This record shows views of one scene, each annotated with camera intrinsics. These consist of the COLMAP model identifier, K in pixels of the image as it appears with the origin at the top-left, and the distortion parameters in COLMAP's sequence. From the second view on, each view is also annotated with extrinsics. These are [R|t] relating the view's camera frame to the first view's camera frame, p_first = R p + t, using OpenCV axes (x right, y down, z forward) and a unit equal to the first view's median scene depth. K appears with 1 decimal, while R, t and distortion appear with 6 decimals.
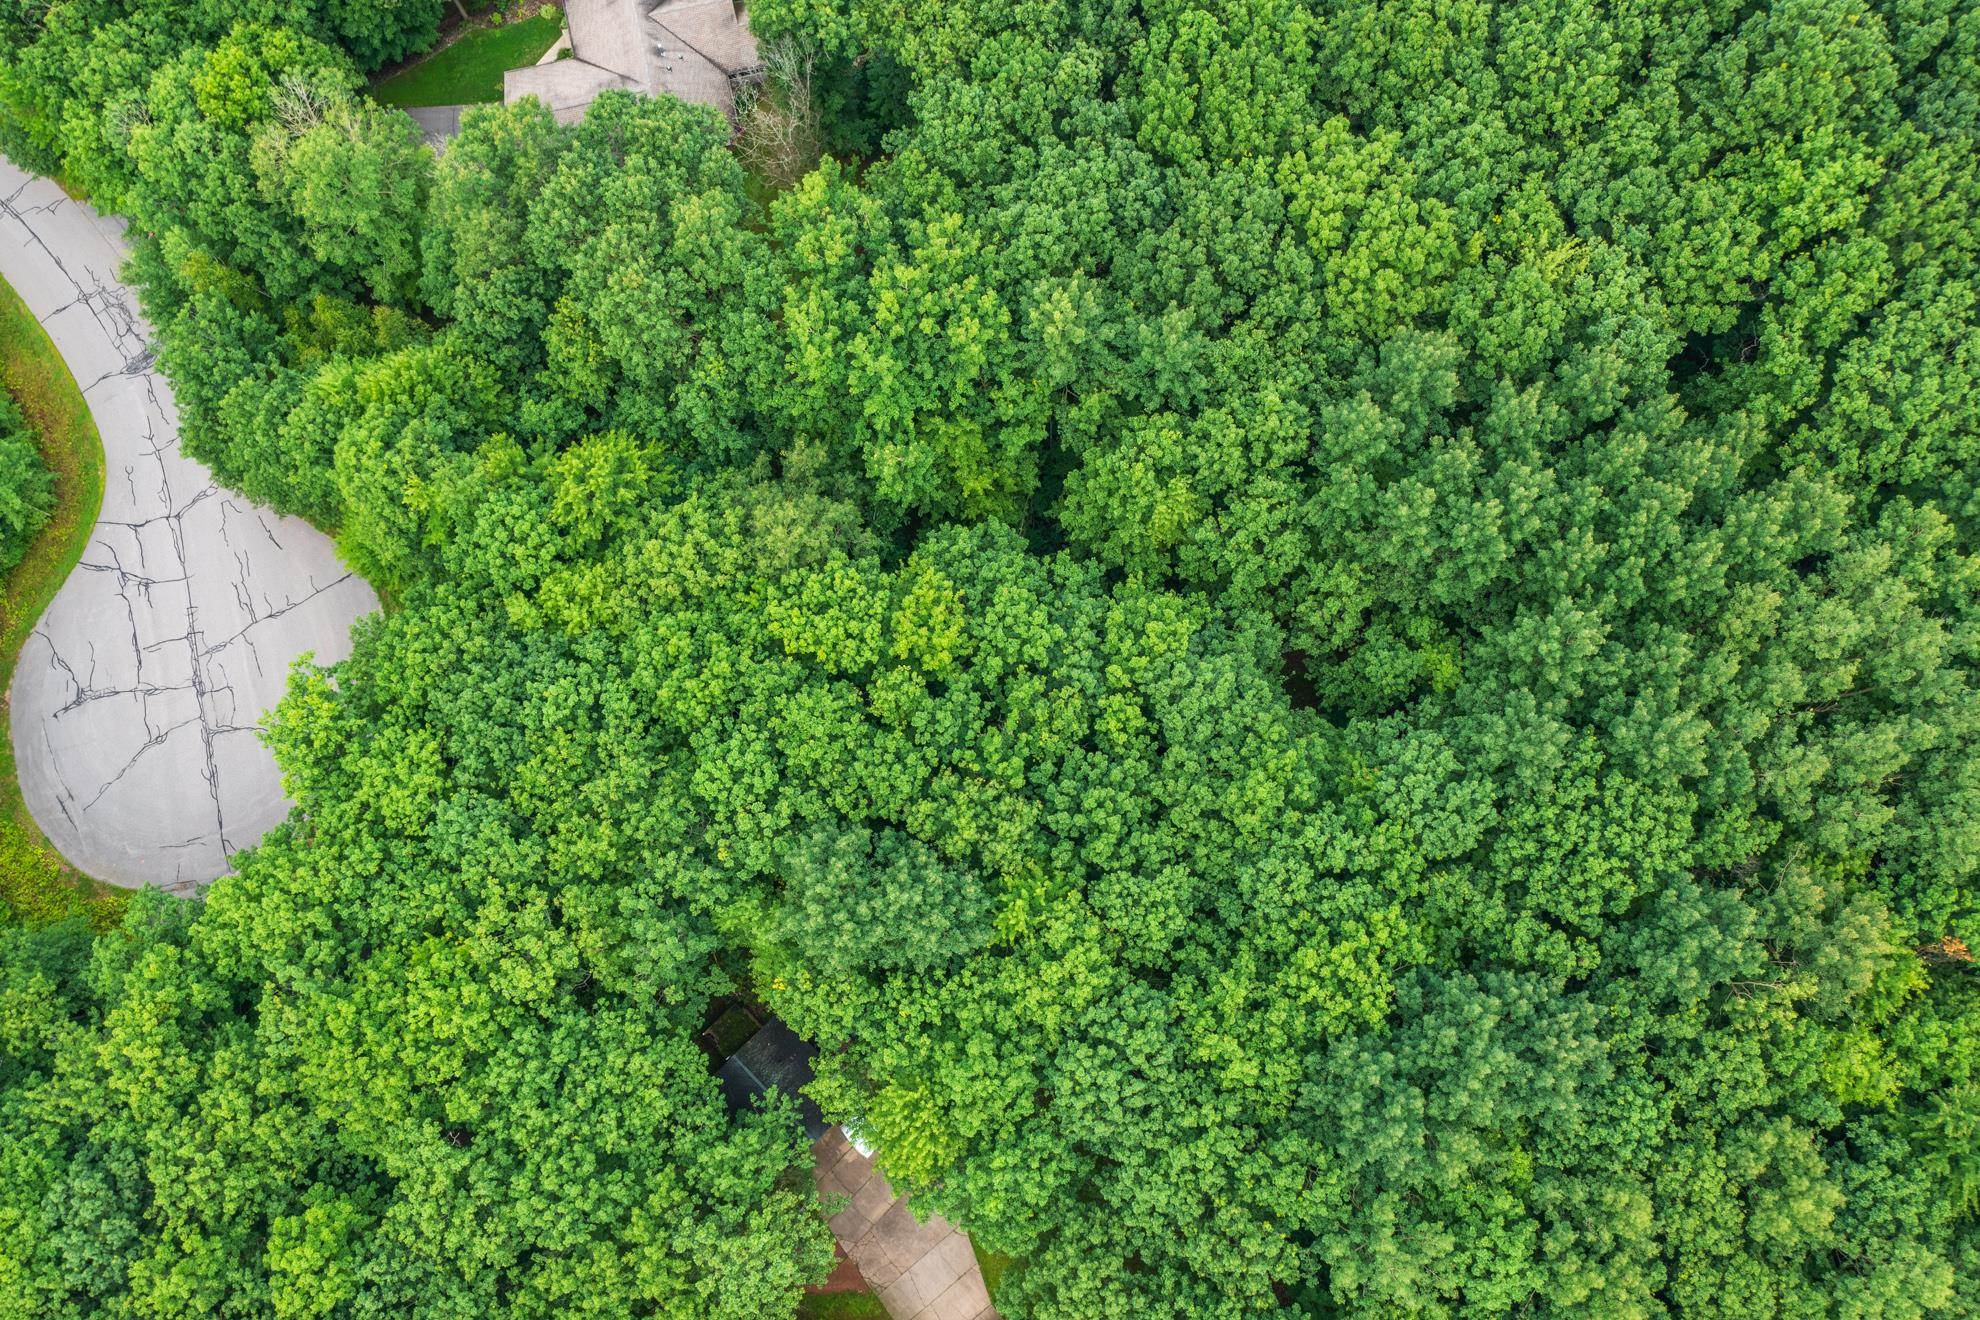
lens RADIAL K [[1556.2, 0, 995.9], [0, 1556.2, 657.9], [0, 0, 1]] dist [-0.018261, 0.002785]
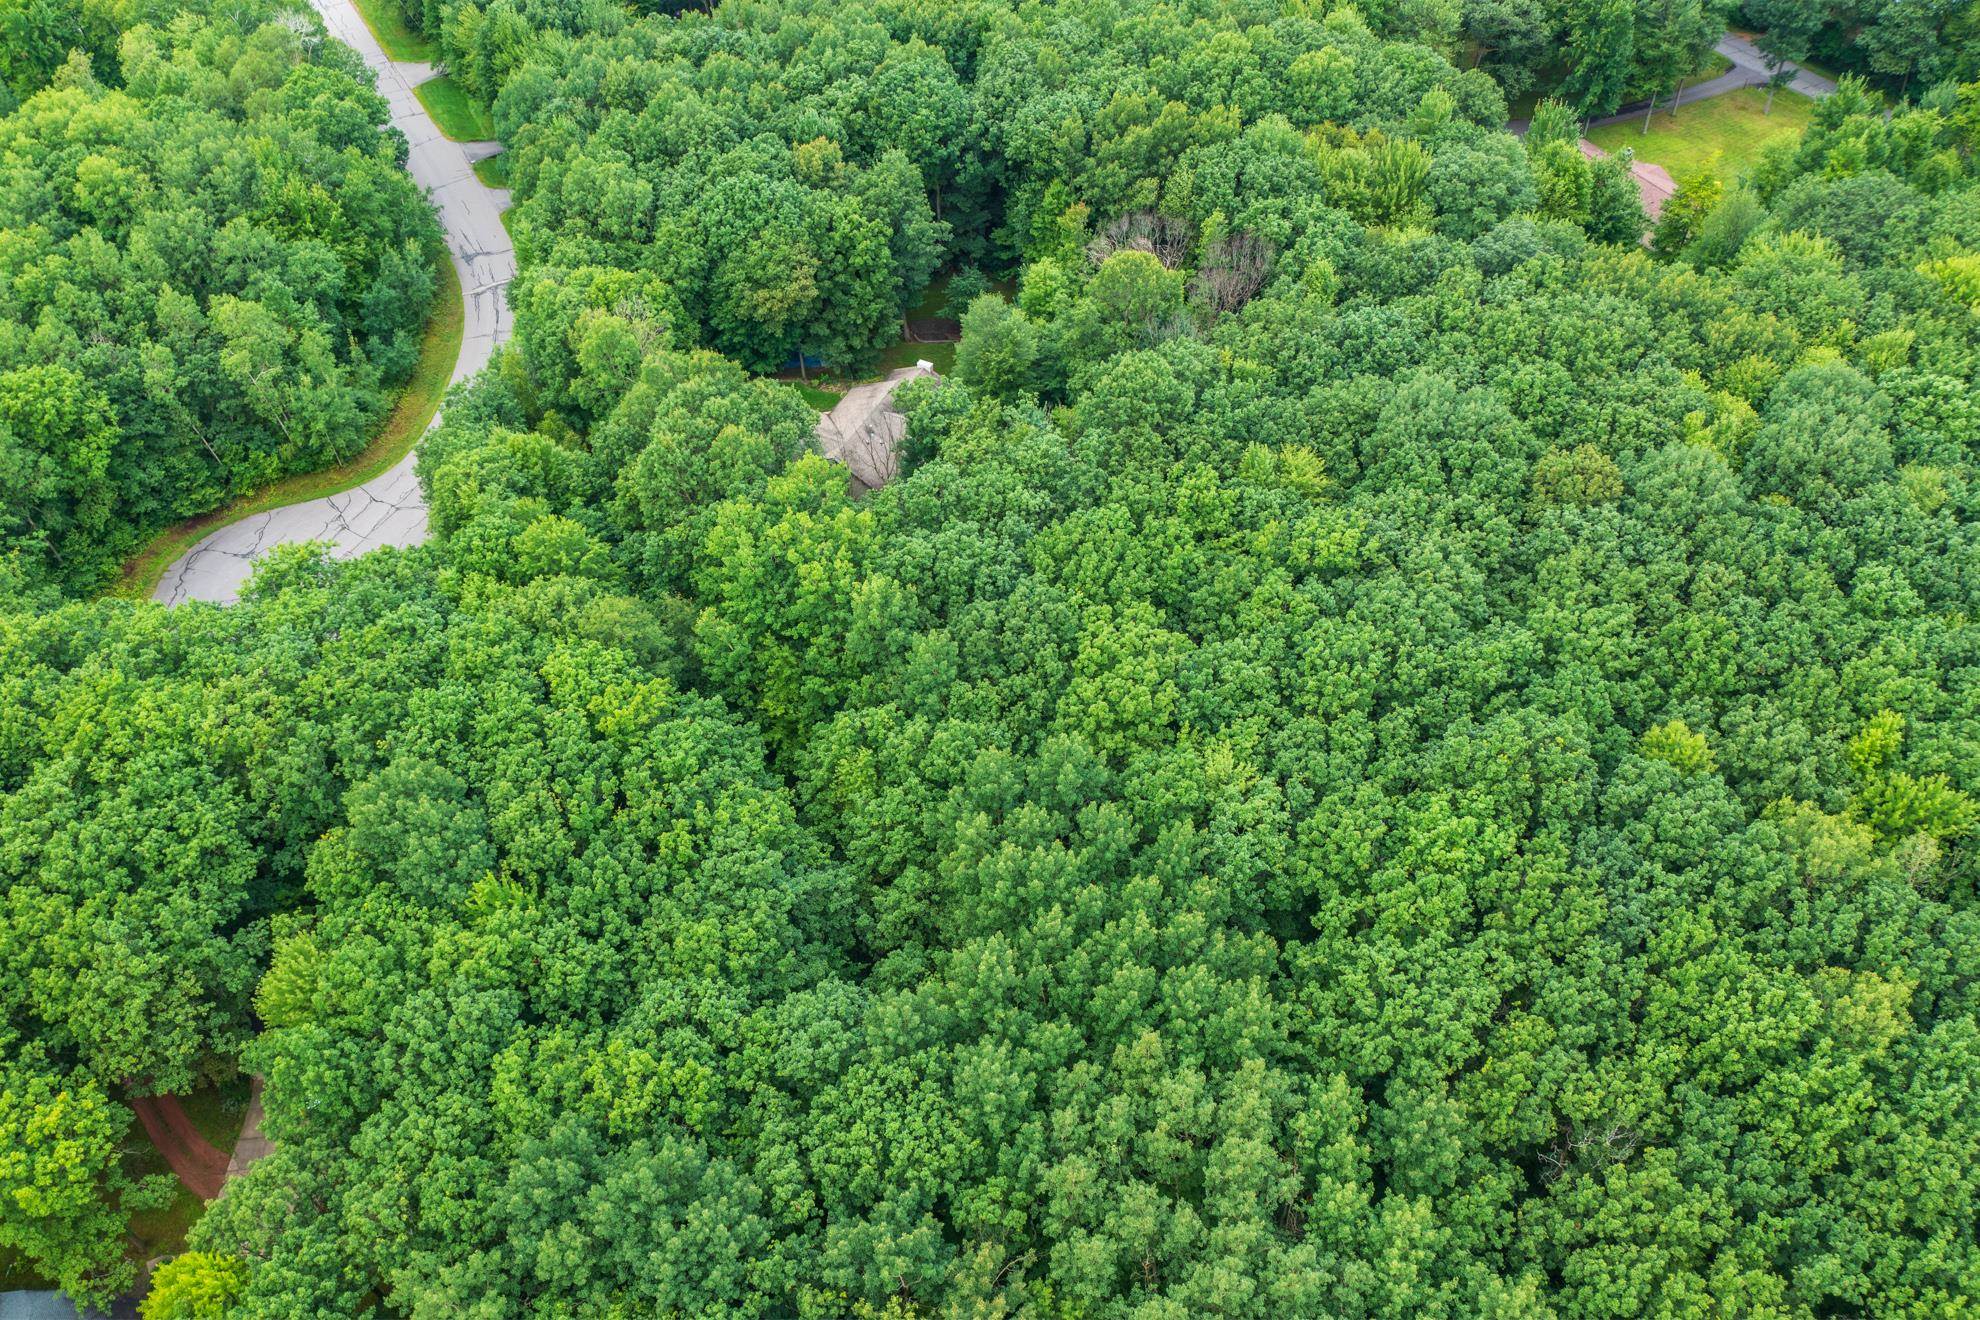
lens RADIAL K [[1556.2, 0, 995.9], [0, 1556.2, 657.9], [0, 0, 1]] dist [-0.018261, 0.002785]
pose [[0.773519, 0.487646, -0.404807, 0.652785], [-0.623980, 0.697826, -0.351693, 0.198826], [0.110984, 0.524633, 0.844063, -0.042285]]
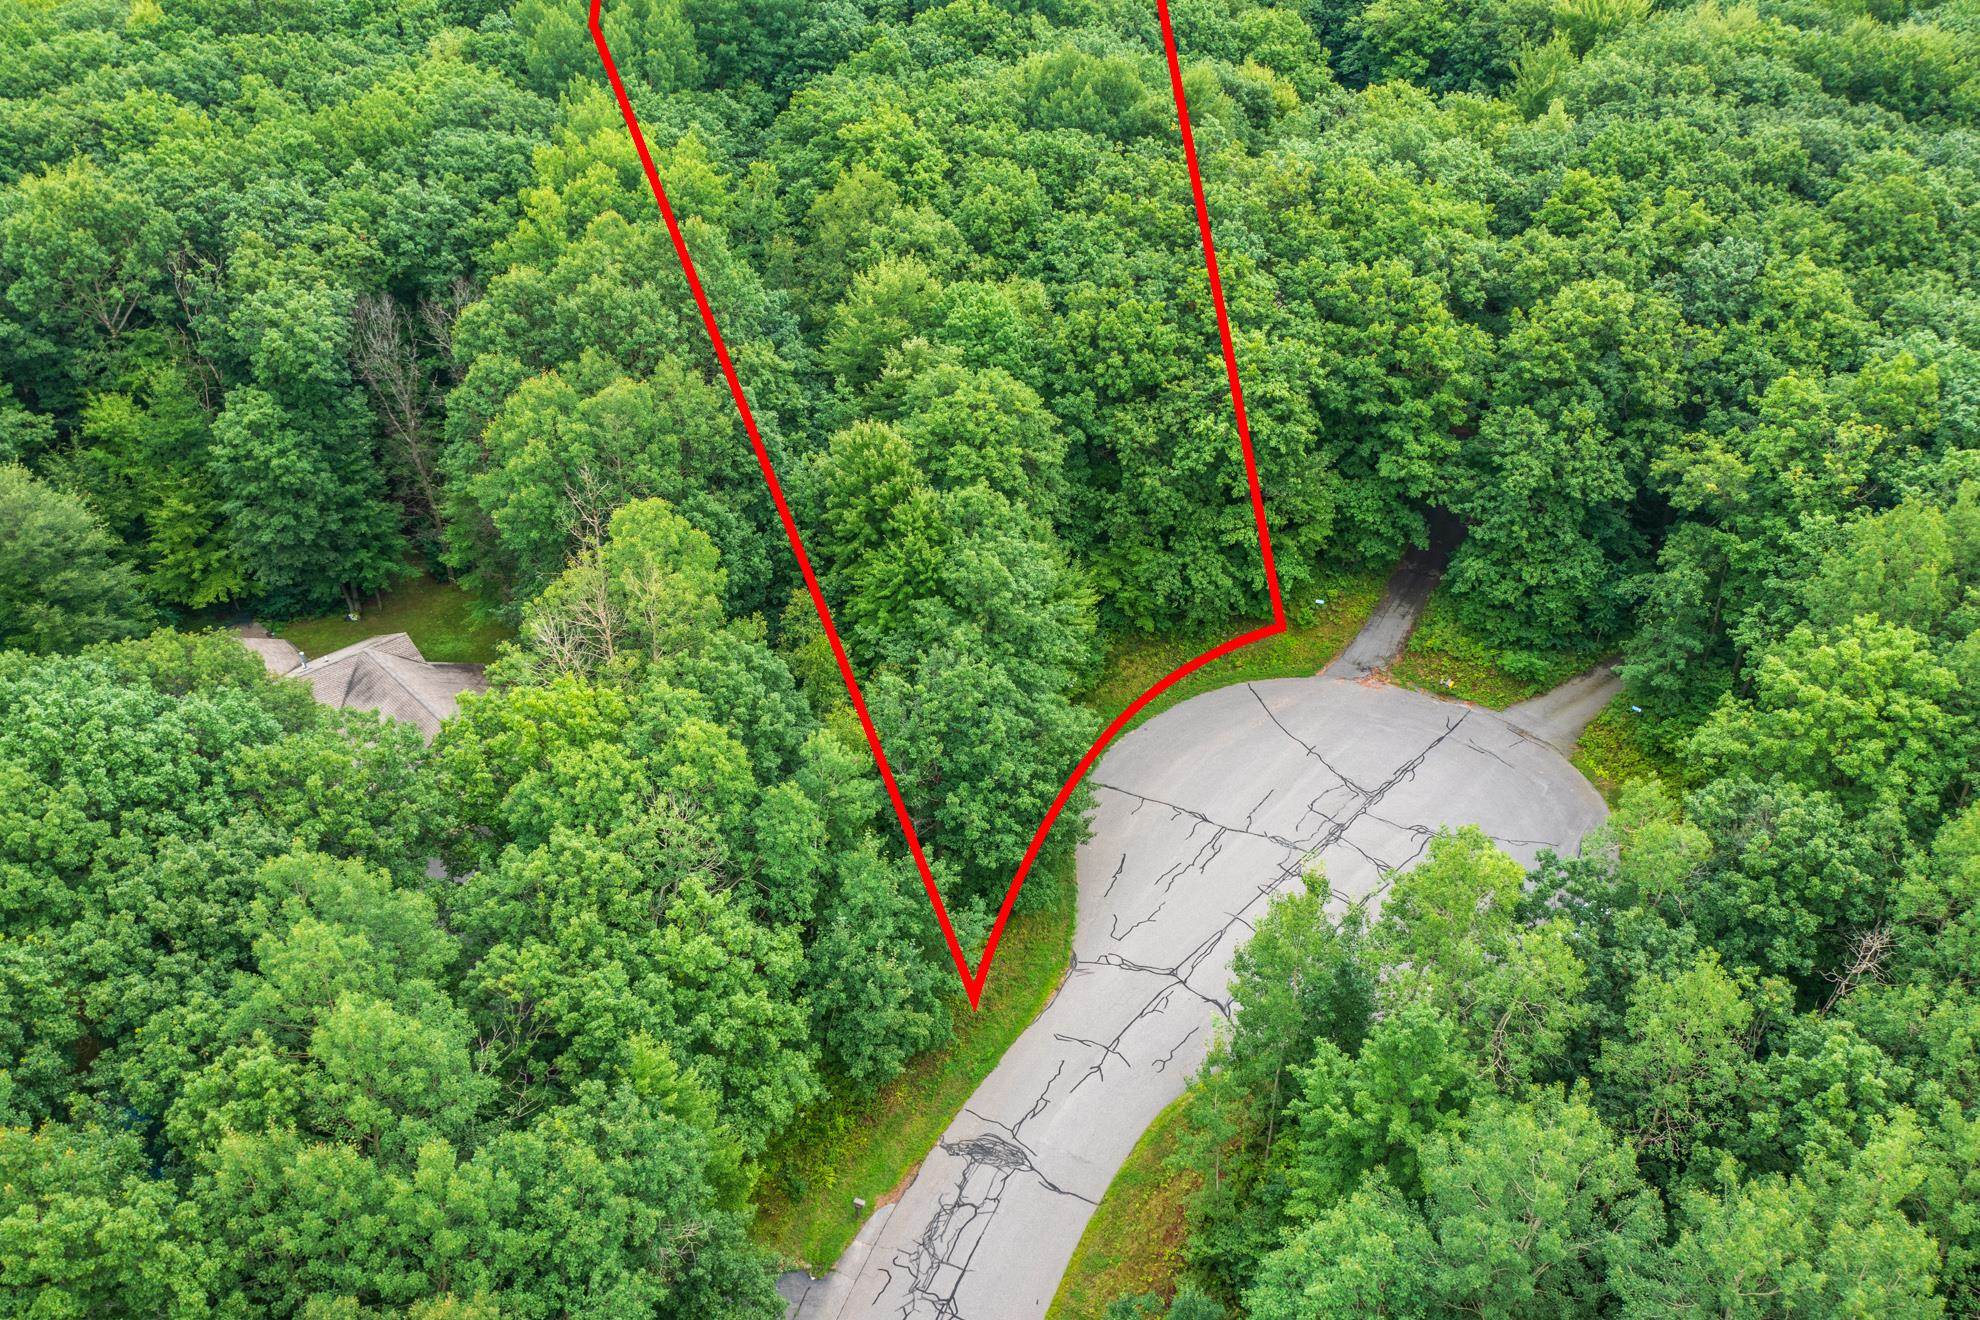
lens RADIAL K [[1556.2, 0, 995.9], [0, 1556.2, 657.9], [0, 0, 1]] dist [-0.018261, 0.002785]
pose [[-0.494822, -0.469240, 0.731413, -1.181943], [0.856319, -0.120062, 0.502298, -0.612526], [-0.147883, 0.874871, 0.461229, 0.759878]]
